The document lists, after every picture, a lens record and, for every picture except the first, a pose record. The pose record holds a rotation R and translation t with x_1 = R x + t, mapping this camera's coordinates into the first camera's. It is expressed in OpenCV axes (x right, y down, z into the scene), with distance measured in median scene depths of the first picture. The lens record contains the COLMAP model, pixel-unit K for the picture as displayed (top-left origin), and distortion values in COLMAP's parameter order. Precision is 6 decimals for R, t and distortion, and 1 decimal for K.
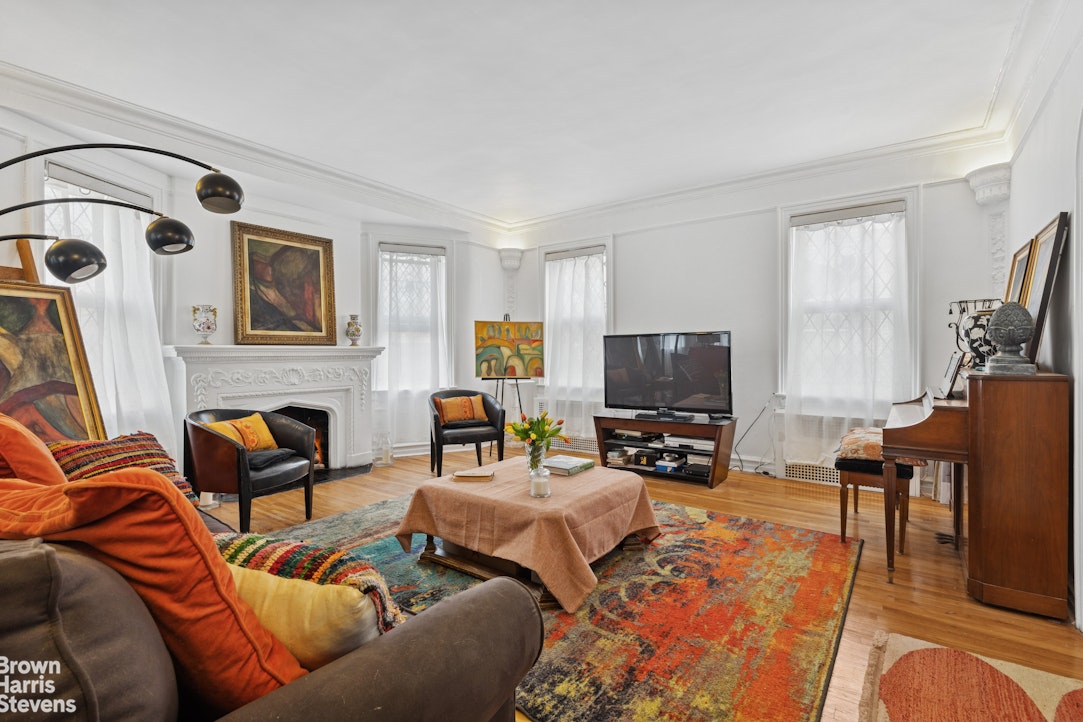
lens RADIAL K [[491.5, 0, 546.8], [0, 491.5, 397.7], [0, 0, 1]] dist [-0.000862, -0.002695]
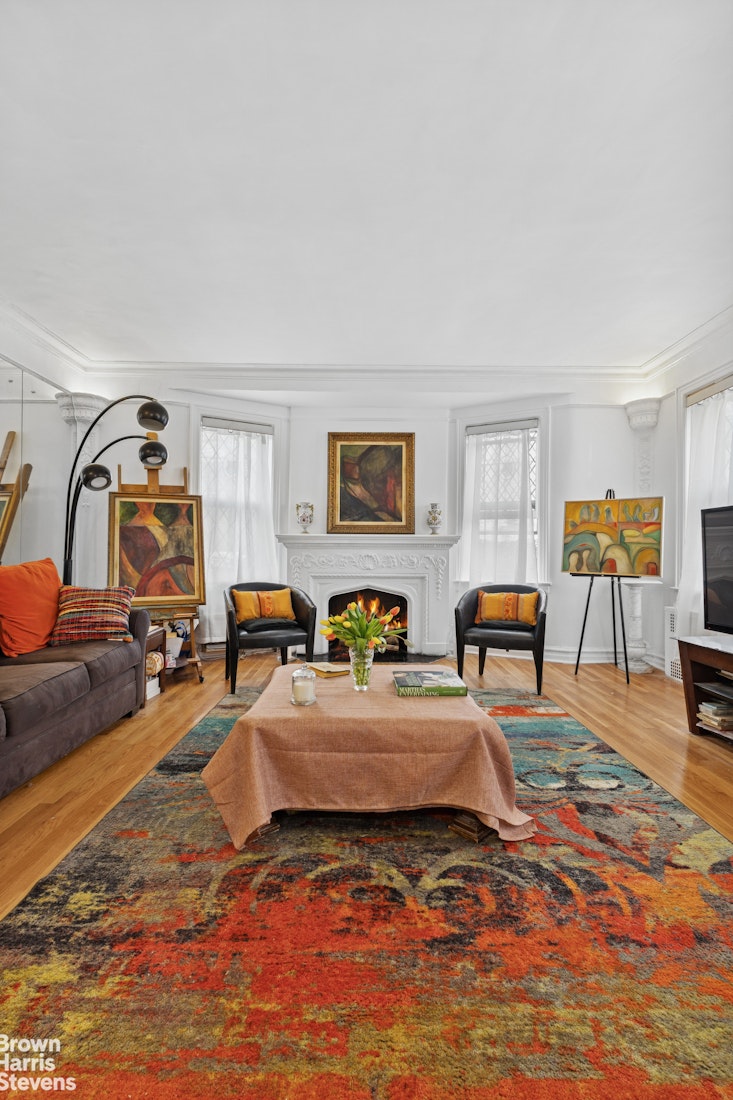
lens RADIAL K [[499.2, 0, 357.5], [0, 499.2, 580.5], [0, 0, 1]] dist [-0.000862, -0.002695]
pose [[0.596114, 0.056590, -0.800903, 0.381651], [-0.082426, 0.996556, 0.009065, -0.009606], [0.798658, 0.060612, 0.598725, 0.310166]]
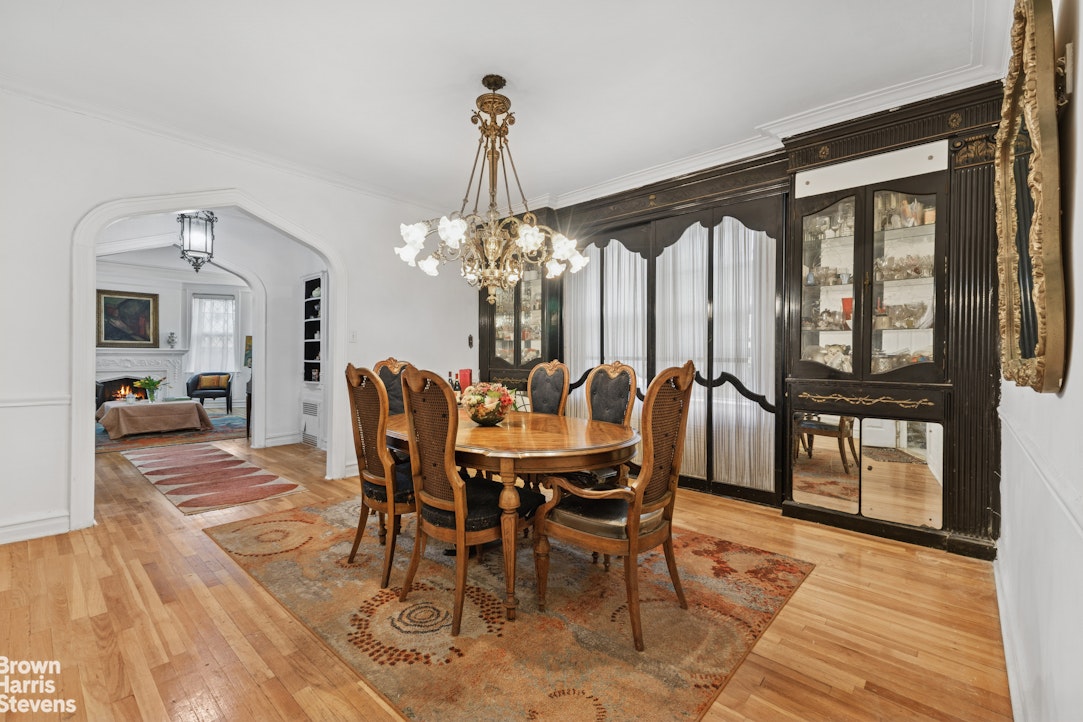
lens RADIAL K [[465.1, 0, 538.1], [0, 465.1, 356.8], [0, 0, 1]] dist [0.006818, 0.000697]
pose [[0.996733, 0.004222, -0.080656, 1.318136], [-0.011888, 0.995426, -0.094798, 0.091866], [0.079887, 0.095447, 0.992224, -0.761954]]
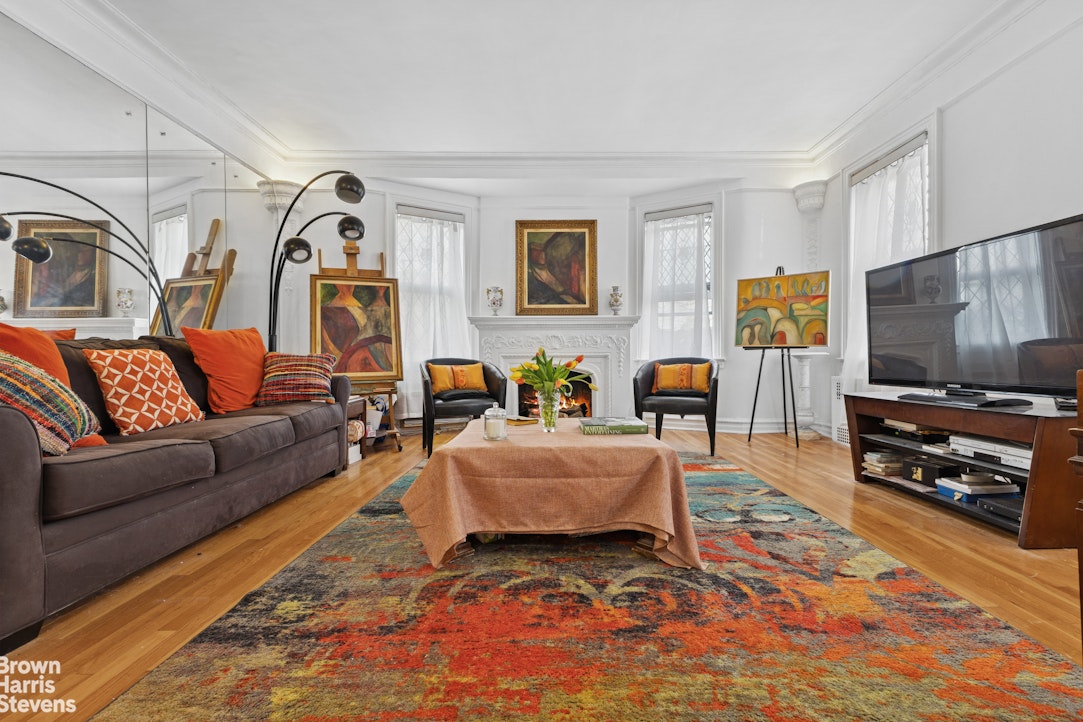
lens RADIAL K [[465.1, 0, 548.5], [0, 465.1, 387.1], [0, 0, 1]] dist [0.006818, 0.000697]
pose [[0.602173, 0.057287, -0.796308, 0.384272], [-0.070052, 0.997367, 0.018777, 0.046539], [0.795287, 0.044476, 0.604600, 0.314452]]
